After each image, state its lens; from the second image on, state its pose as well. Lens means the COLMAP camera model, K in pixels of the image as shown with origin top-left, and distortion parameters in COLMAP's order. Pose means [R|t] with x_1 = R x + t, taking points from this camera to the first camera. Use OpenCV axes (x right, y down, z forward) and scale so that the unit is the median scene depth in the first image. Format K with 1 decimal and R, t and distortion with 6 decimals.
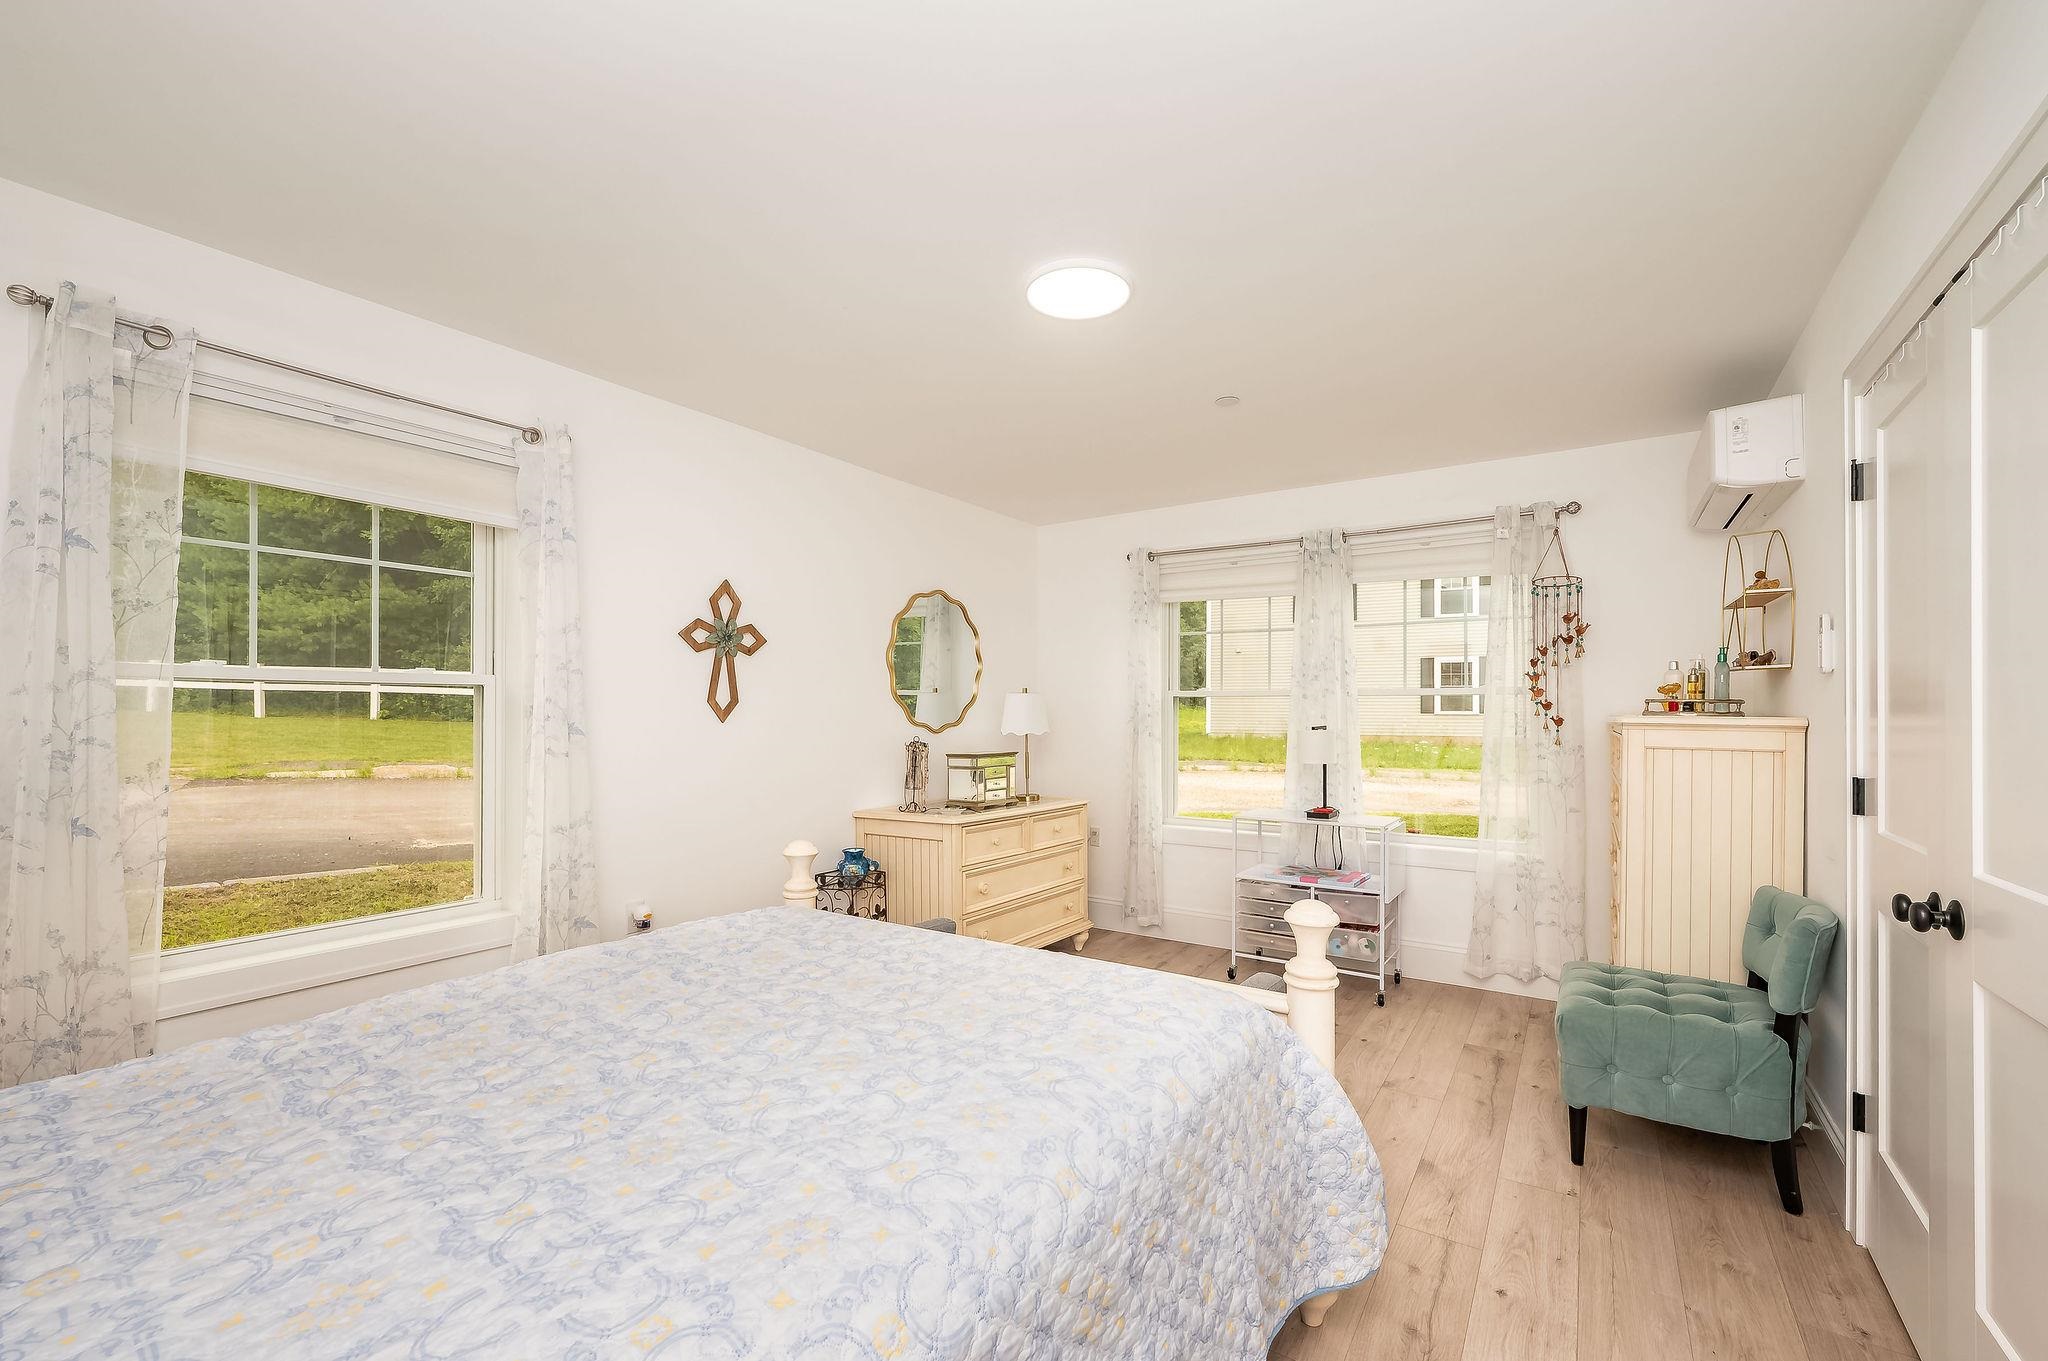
lens RADIAL K [[827.9, 0, 1010.7], [0, 827.9, 712.0], [0, 0, 1]] dist [0.001109, 0.000288]
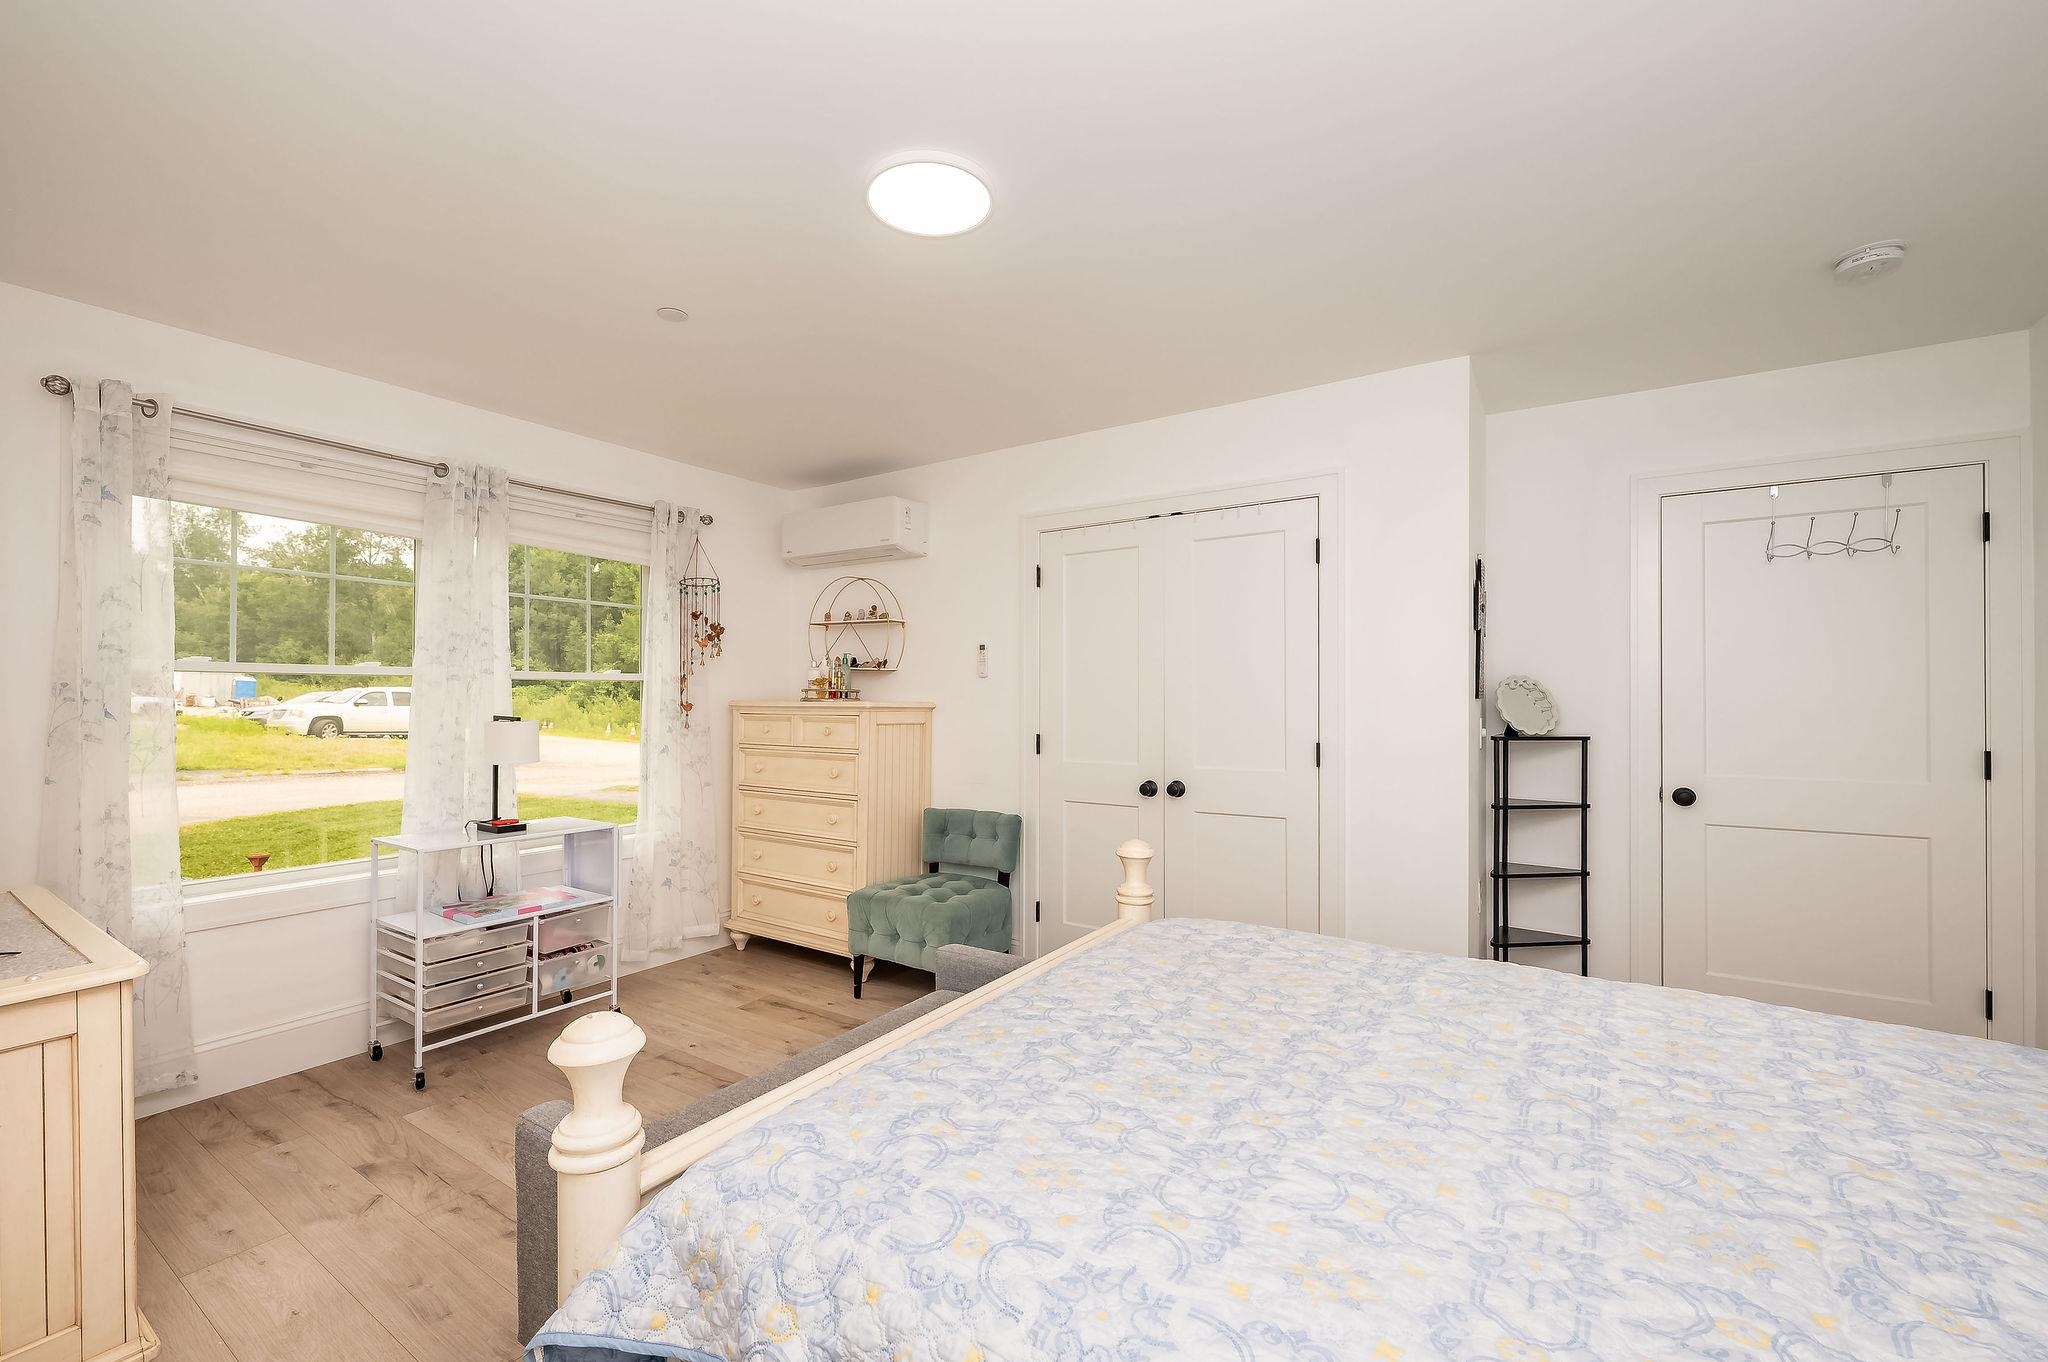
lens RADIAL K [[827.9, 0, 1026.8], [0, 827.9, 697.7], [0, 0, 1]] dist [0.001109, 0.000288]
pose [[-0.002422, -0.004046, 0.999989, -0.466926], [-0.003104, 0.999987, 0.004038, -0.006244], [-0.999992, -0.003094, -0.002434, 0.562088]]
